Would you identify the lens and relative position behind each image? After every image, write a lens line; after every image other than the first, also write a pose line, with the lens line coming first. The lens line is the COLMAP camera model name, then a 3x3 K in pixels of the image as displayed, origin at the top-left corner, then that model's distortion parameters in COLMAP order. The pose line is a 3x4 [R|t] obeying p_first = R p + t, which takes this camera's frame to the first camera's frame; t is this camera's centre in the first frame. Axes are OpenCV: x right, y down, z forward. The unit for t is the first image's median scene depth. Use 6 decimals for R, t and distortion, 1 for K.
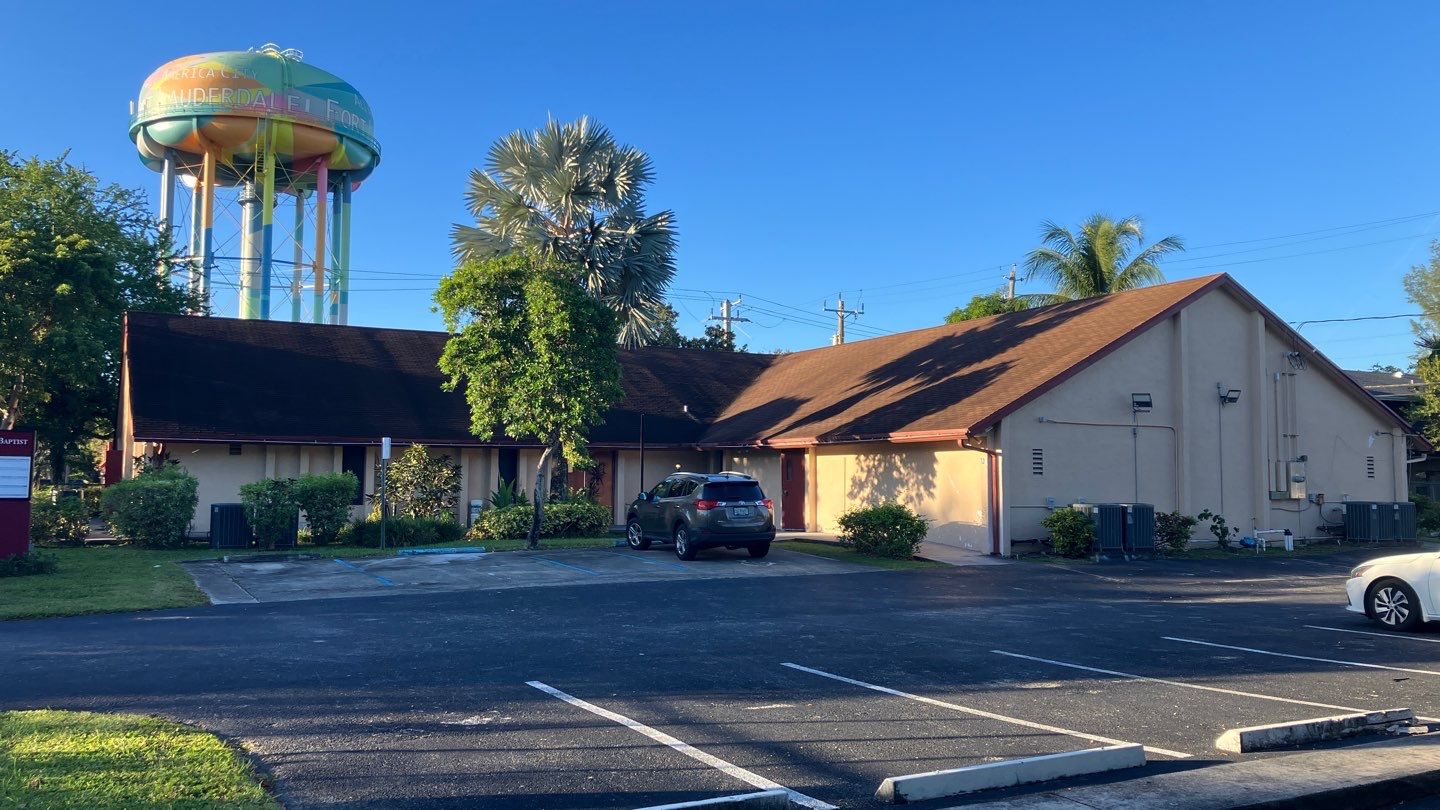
lens RADIAL K [[1213.7, 0, 706.7], [0, 1213.7, 366.2], [0, 0, 1]] dist [0.040739, -0.035288]
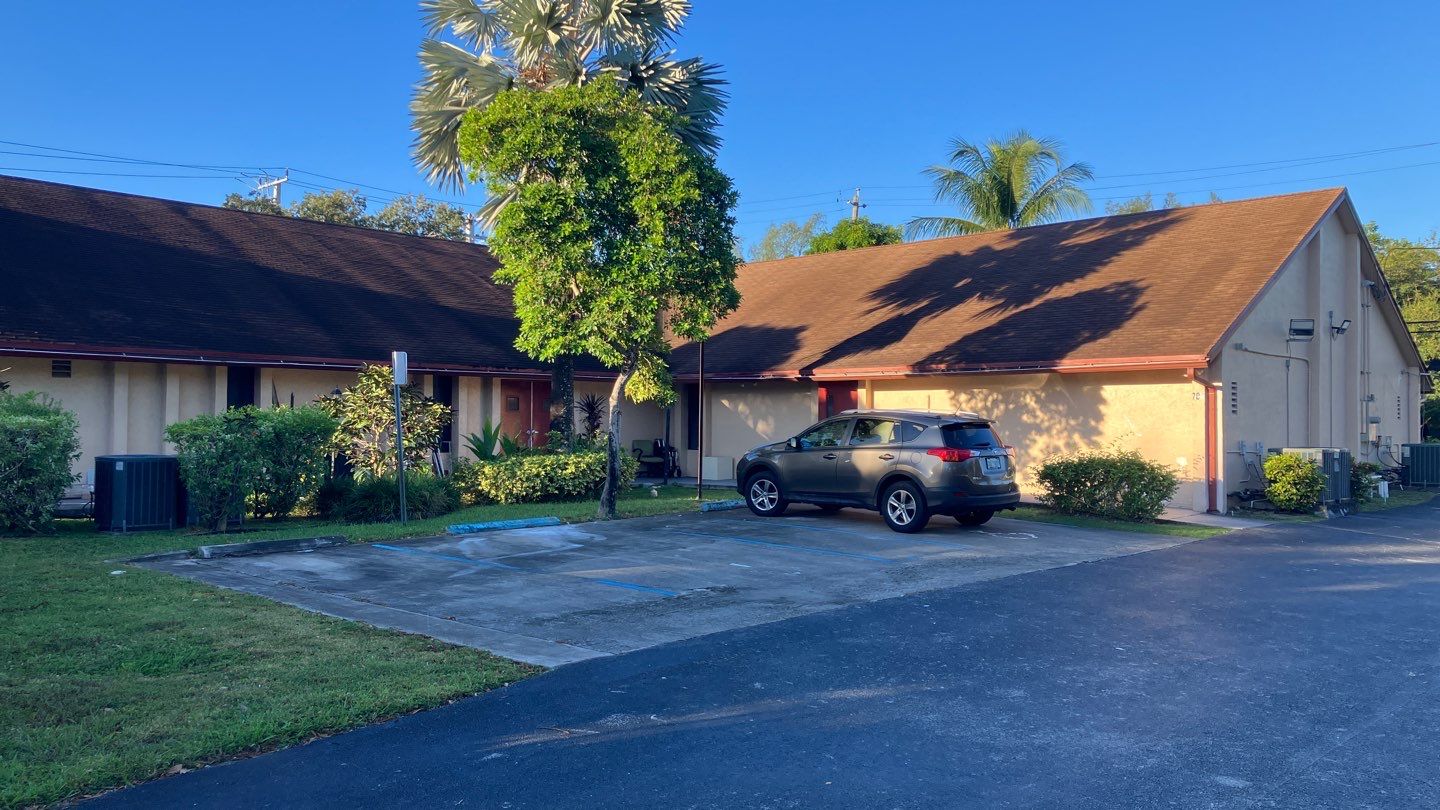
lens RADIAL K [[1213.7, 0, 725.1], [0, 1213.7, 399.3], [0, 0, 1]] dist [0.040739, -0.035288]
pose [[0.941760, 0.007750, 0.336197, -0.311811], [-0.032328, 0.997191, 0.067571, 0.033670], [-0.334729, -0.074505, 0.939365, 0.330958]]
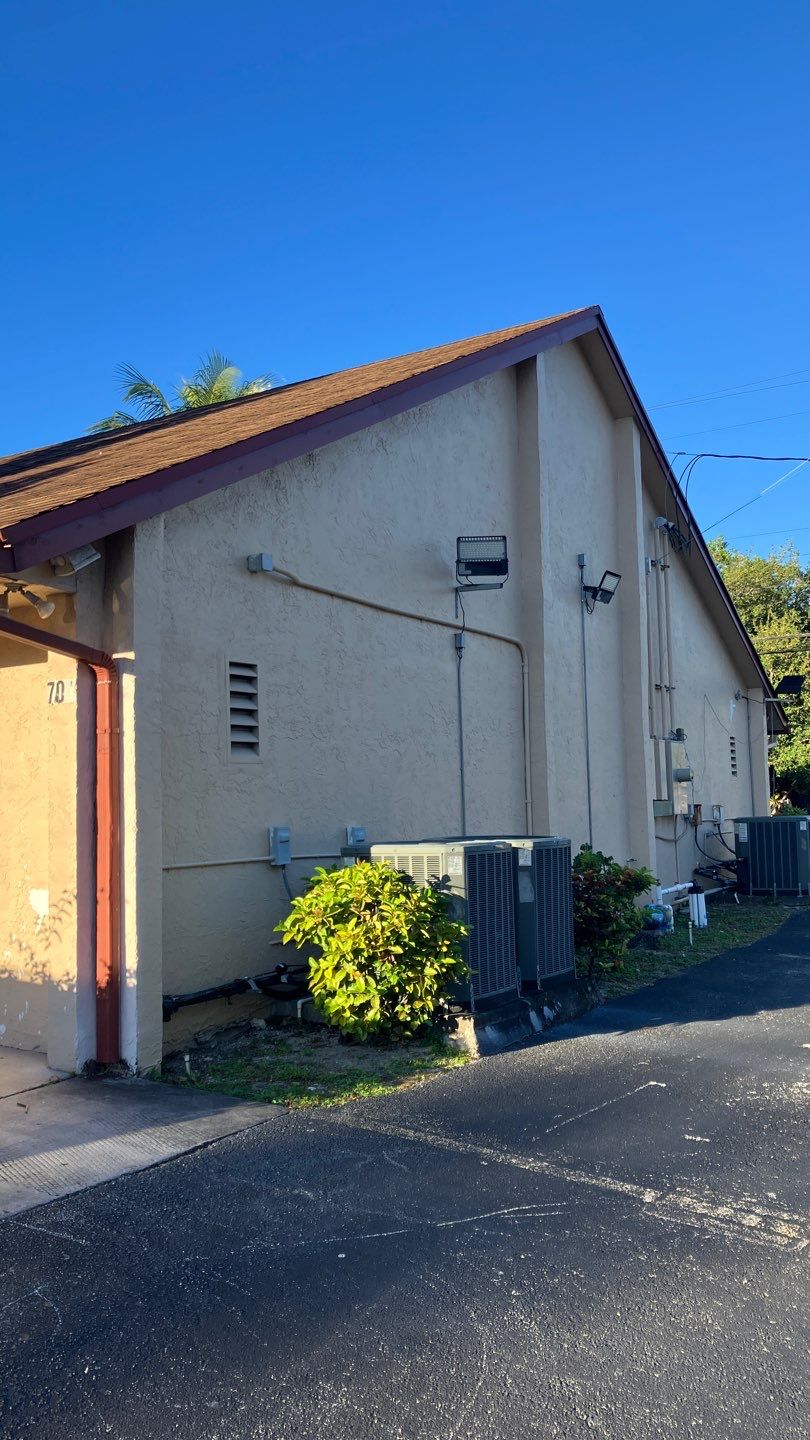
lens RADIAL K [[1213.7, 0, 403.2], [0, 1213.7, 726.2], [0, 0, 1]] dist [0.040739, -0.035288]
pose [[0.855411, 0.007151, 0.517901, 0.148792], [-0.015232, 0.999820, 0.011353, 0.075862], [-0.517726, -0.017601, 0.855365, 0.704562]]
